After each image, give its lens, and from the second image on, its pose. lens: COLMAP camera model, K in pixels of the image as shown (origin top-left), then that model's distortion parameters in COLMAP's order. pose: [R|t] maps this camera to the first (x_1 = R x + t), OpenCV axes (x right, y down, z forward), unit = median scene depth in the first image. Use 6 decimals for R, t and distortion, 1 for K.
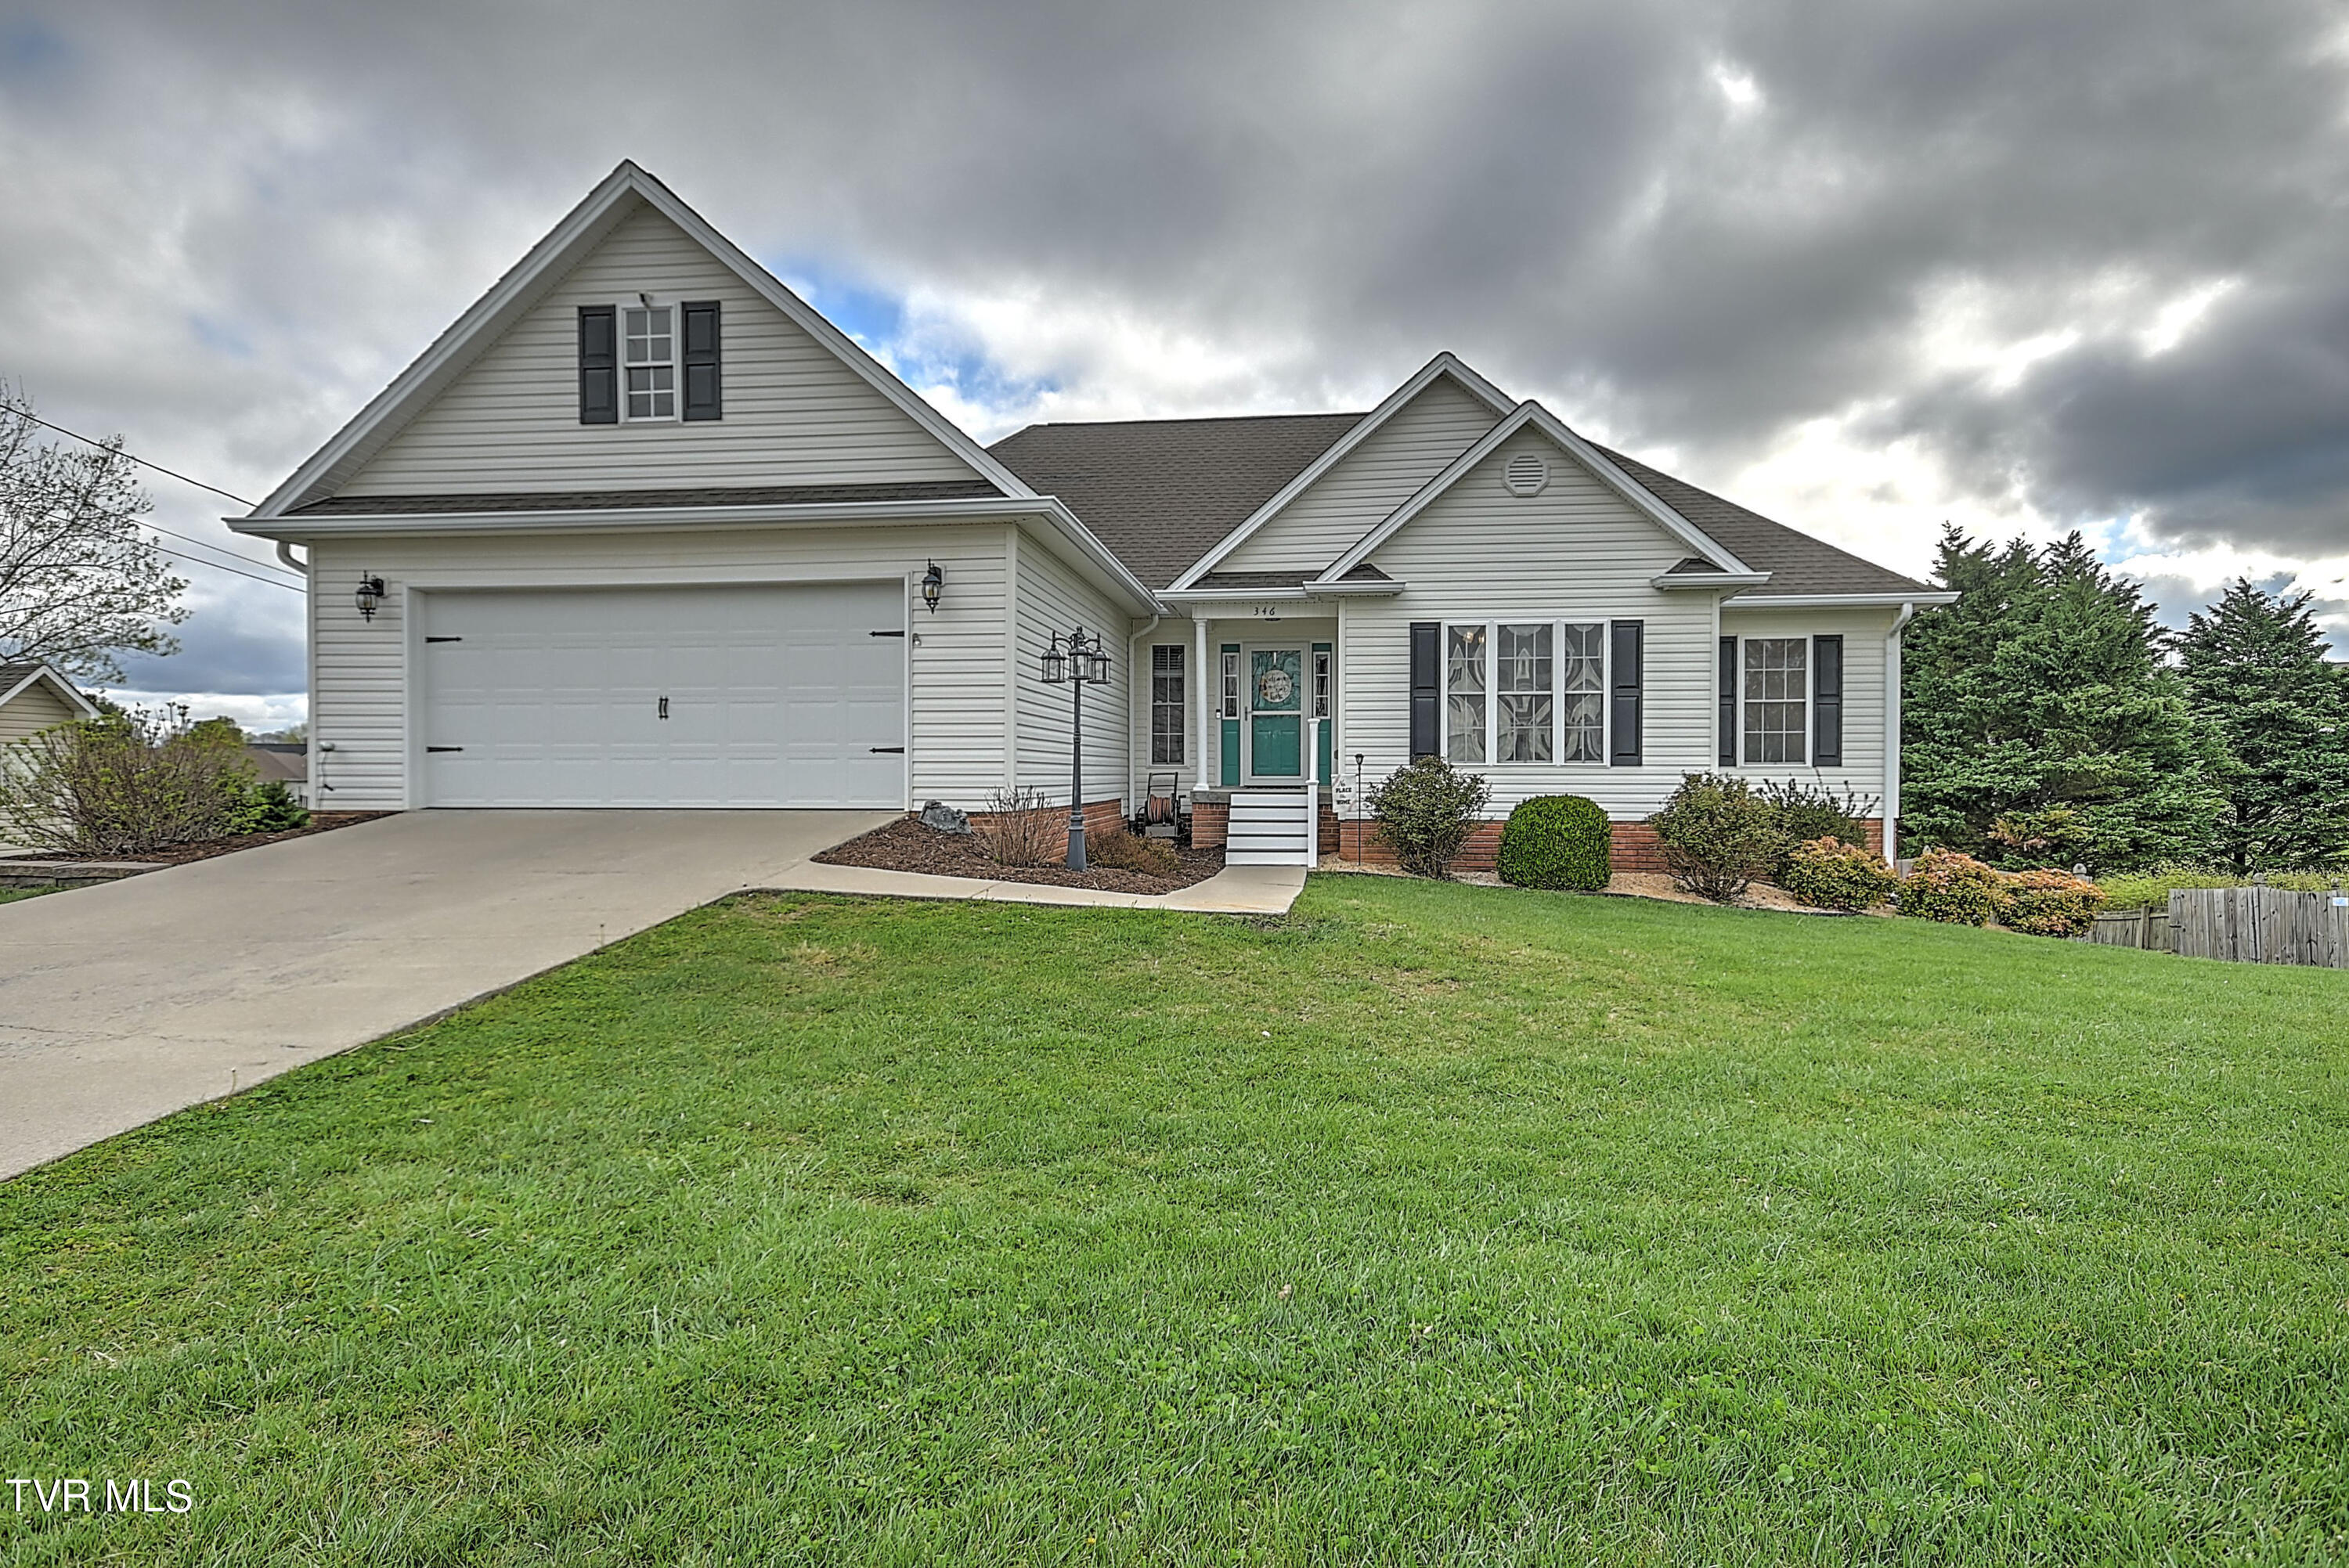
lens RADIAL K [[1240.6, 0, 1173.3], [0, 1240.6, 768.9], [0, 0, 1]] dist [0.015664, 0.001865]
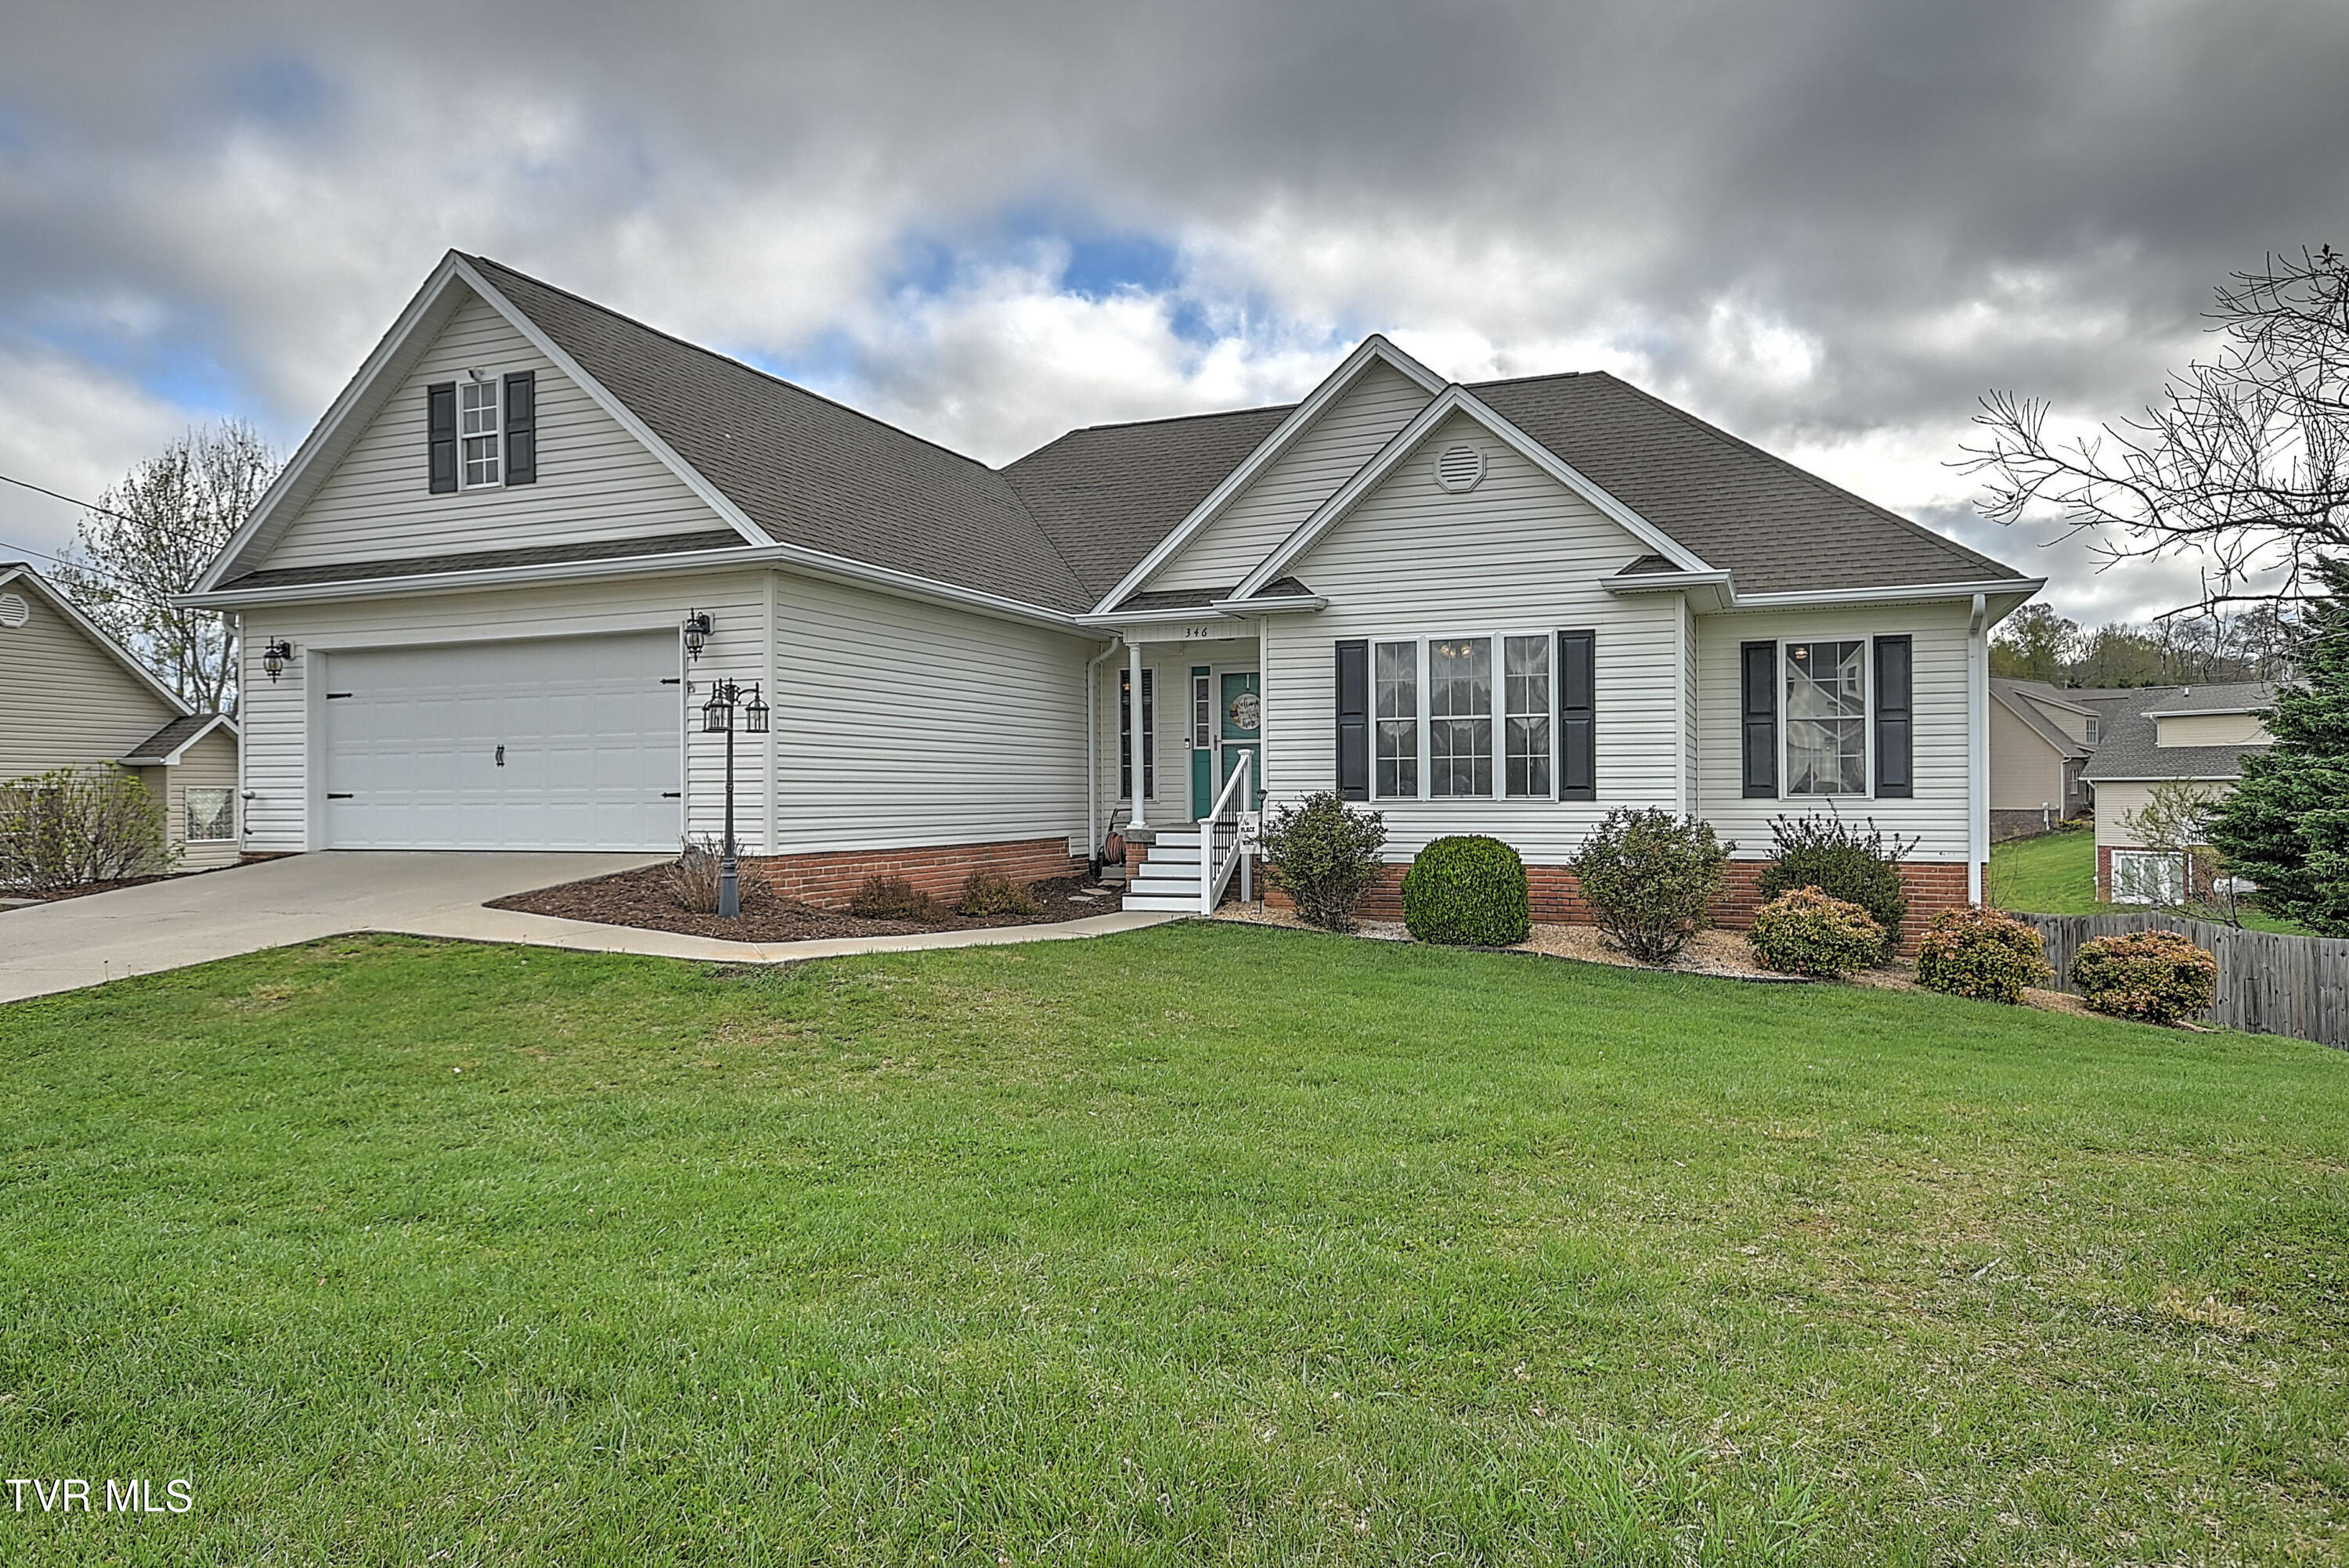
lens RADIAL K [[1459.3, 0, 1175.7], [0, 1459.3, 772.8], [0, 0, 1]] dist [0.016187, -0.000716]
pose [[0.965658, -0.010545, -0.259603, 0.365495], [0.007603, 0.999895, -0.012335, -0.011598], [0.259706, 0.009938, 0.965637, -0.041852]]
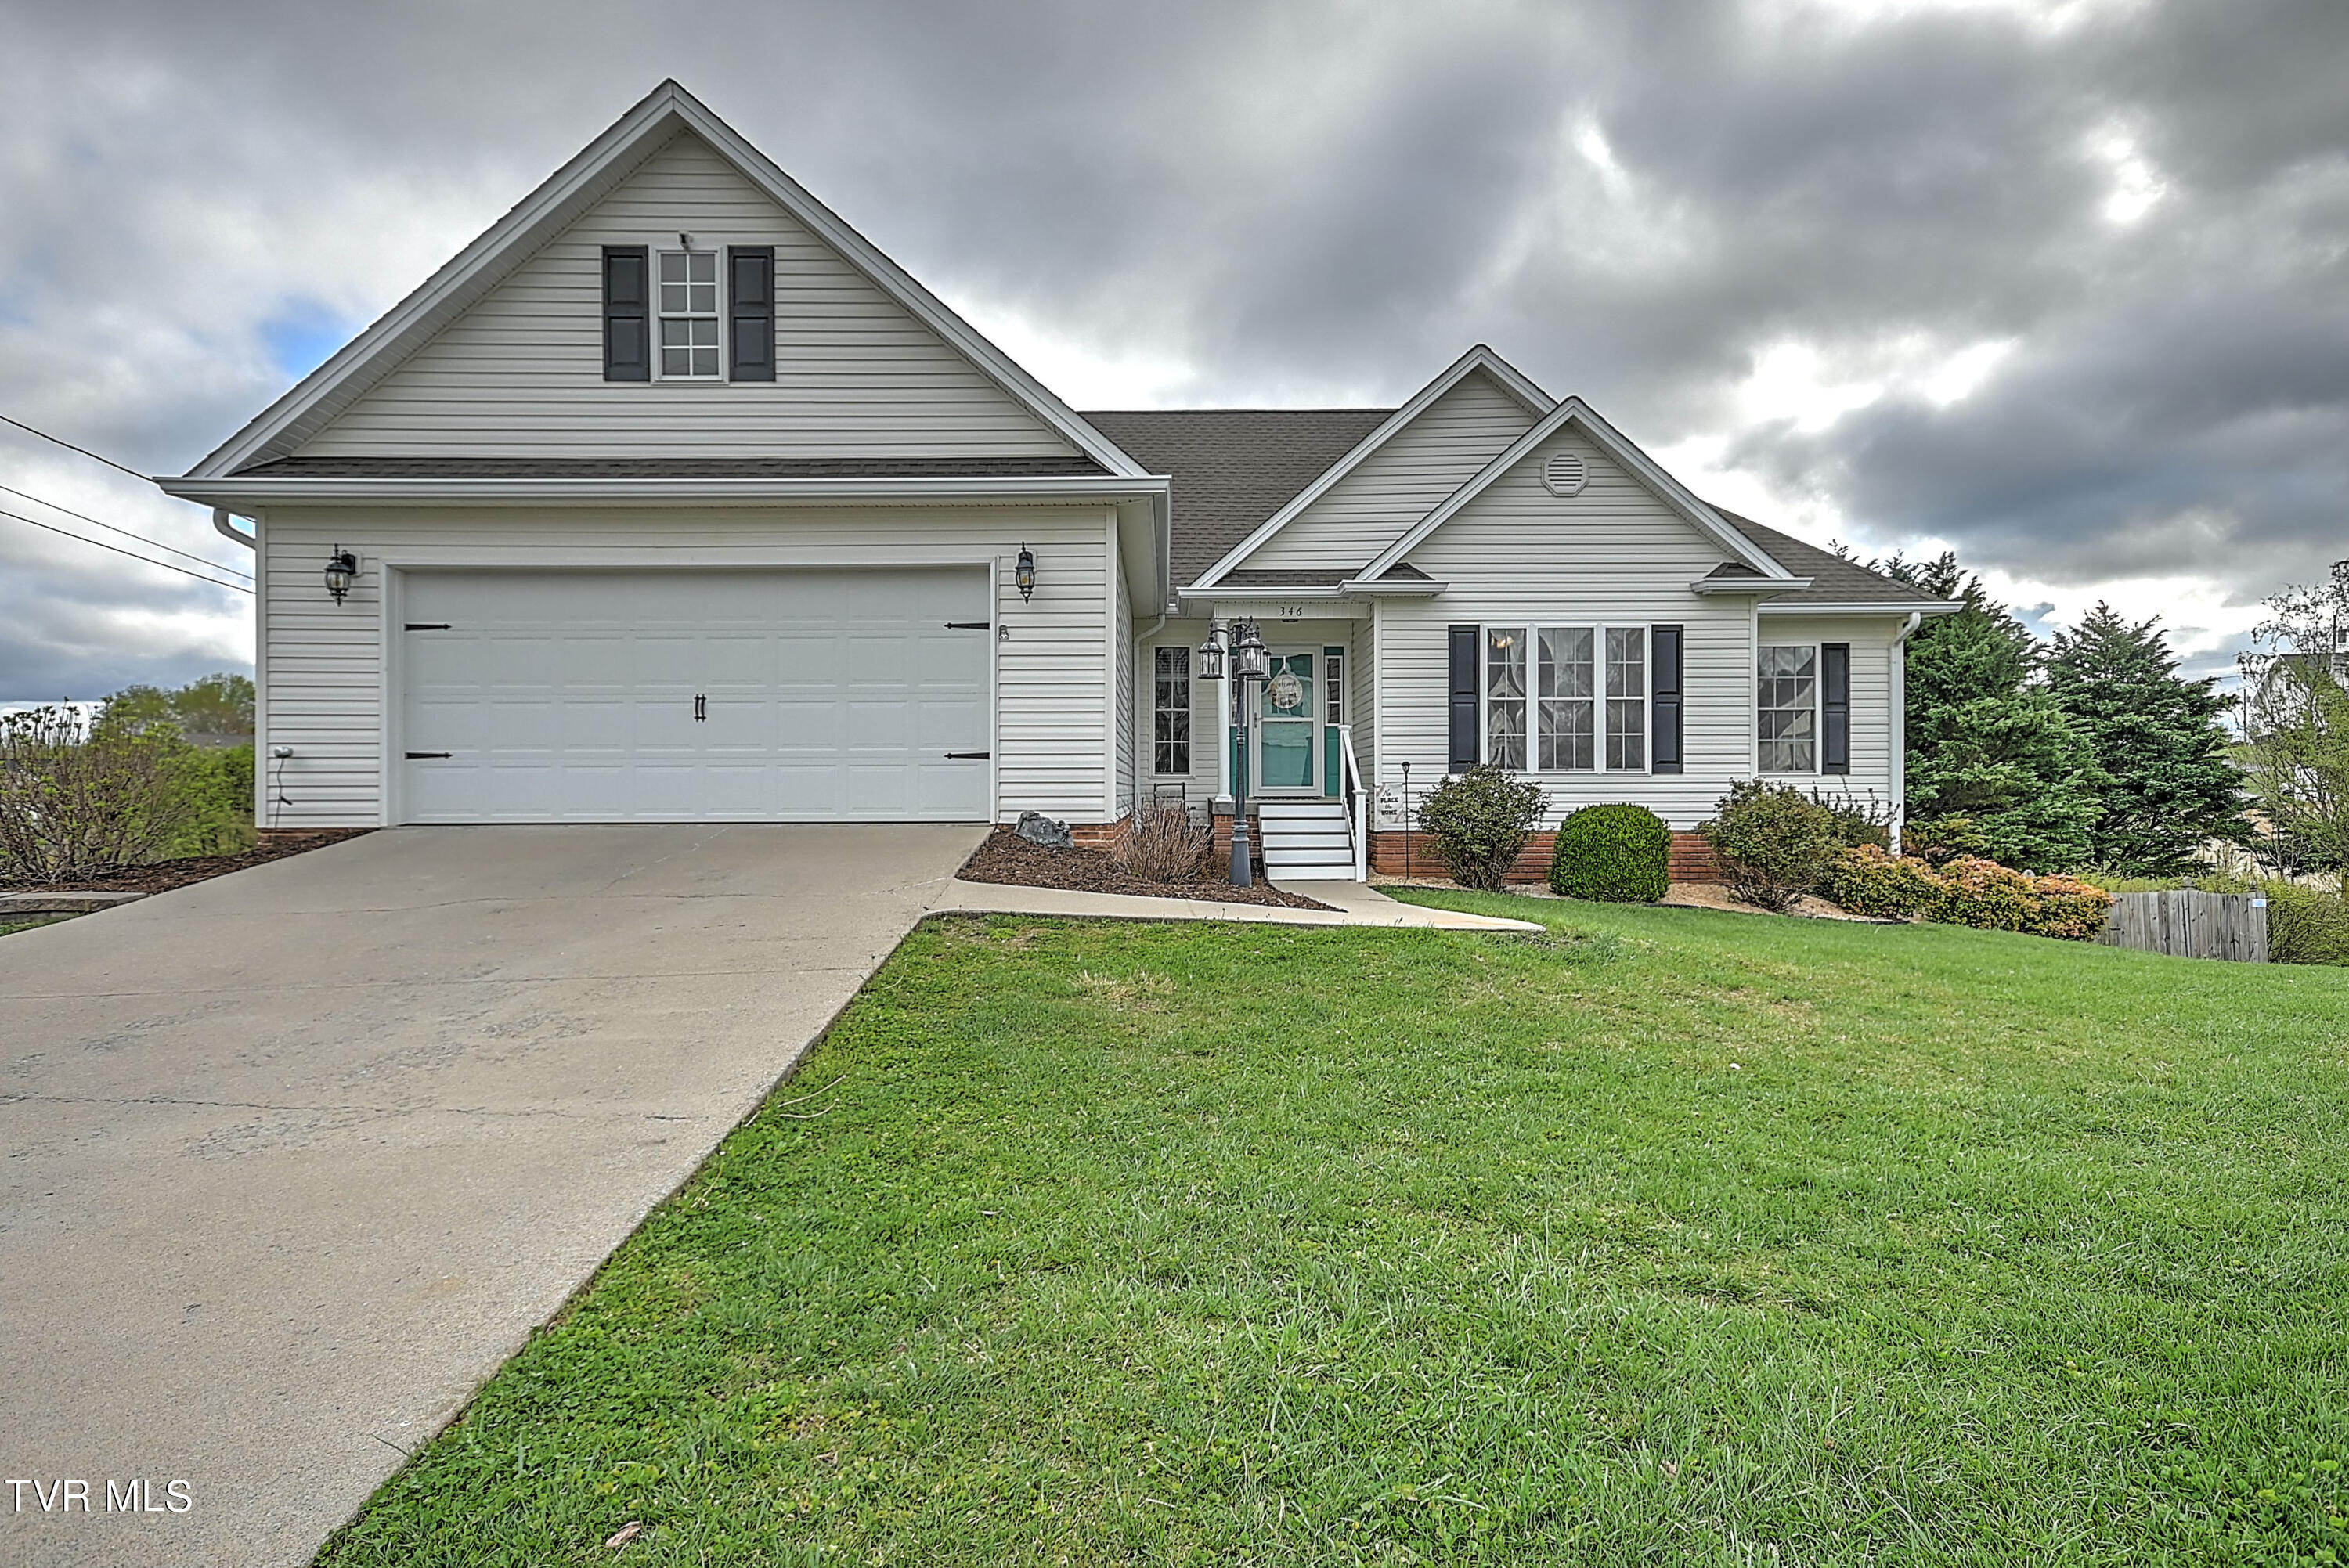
lens RADIAL K [[1274.9, 0, 1168.4], [0, 1274.9, 770.0], [0, 0, 1]] dist [0.016672, 0.000645]
pose [[0.992326, -0.001962, 0.123637, -0.151475], [0.003400, 0.999929, -0.011418, 0.004724], [-0.123606, 0.011750, 0.992262, 0.053233]]
